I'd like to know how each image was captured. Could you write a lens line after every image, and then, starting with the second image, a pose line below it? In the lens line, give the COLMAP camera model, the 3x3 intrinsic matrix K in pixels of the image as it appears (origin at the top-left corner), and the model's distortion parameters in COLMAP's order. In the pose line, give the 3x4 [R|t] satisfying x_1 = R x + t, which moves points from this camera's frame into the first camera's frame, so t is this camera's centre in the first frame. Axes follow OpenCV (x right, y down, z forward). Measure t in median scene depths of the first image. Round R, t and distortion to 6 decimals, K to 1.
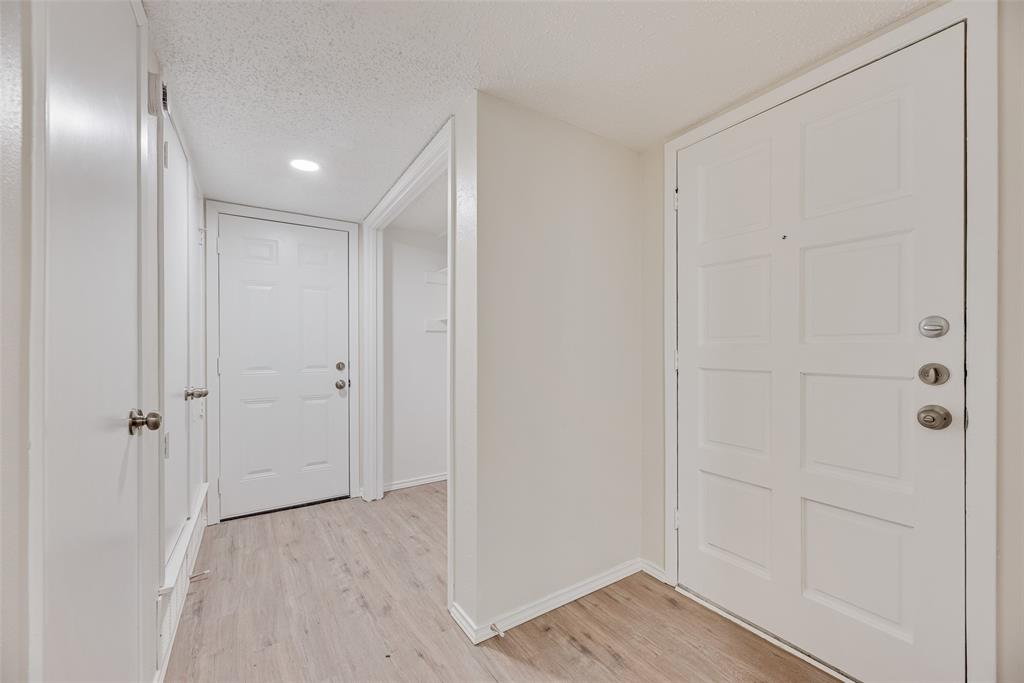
lens RADIAL K [[411.5, 0, 516.0], [0, 411.5, 346.2], [0, 0, 1]] dist [0.002876, -0.001512]
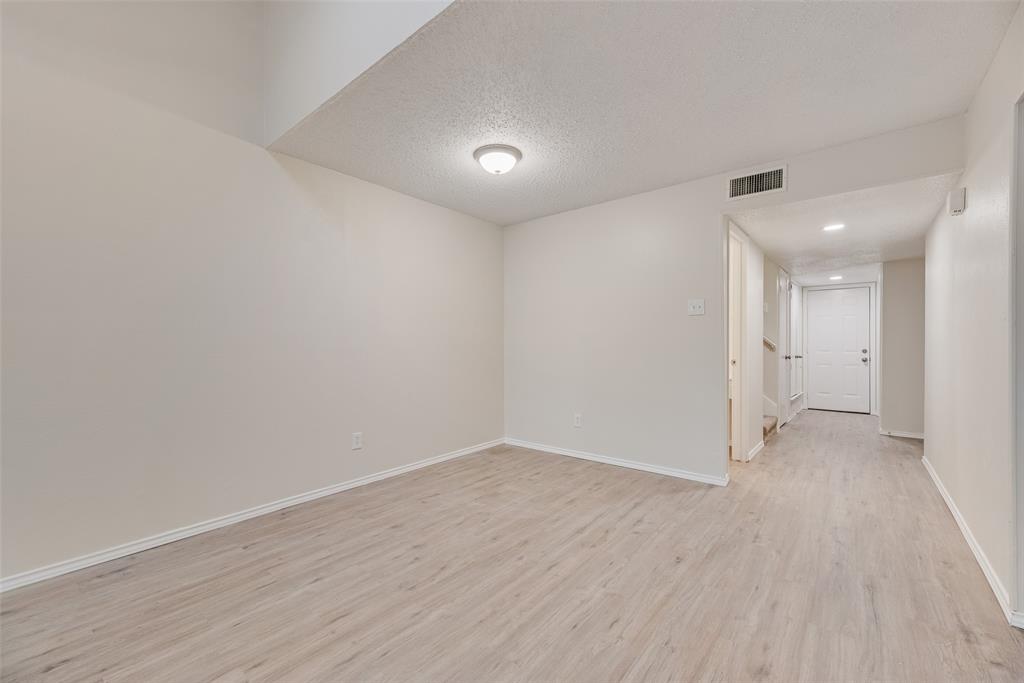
lens RADIAL K [[411.5, 0, 511.2], [0, 411.5, 339.0], [0, 0, 1]] dist [0.002876, -0.001512]
pose [[0.288908, -0.001787, -0.957355, 1.273588], [0.000057, 0.999998, -0.001849, -0.012049], [0.957357, 0.000480, 0.288907, -1.600158]]
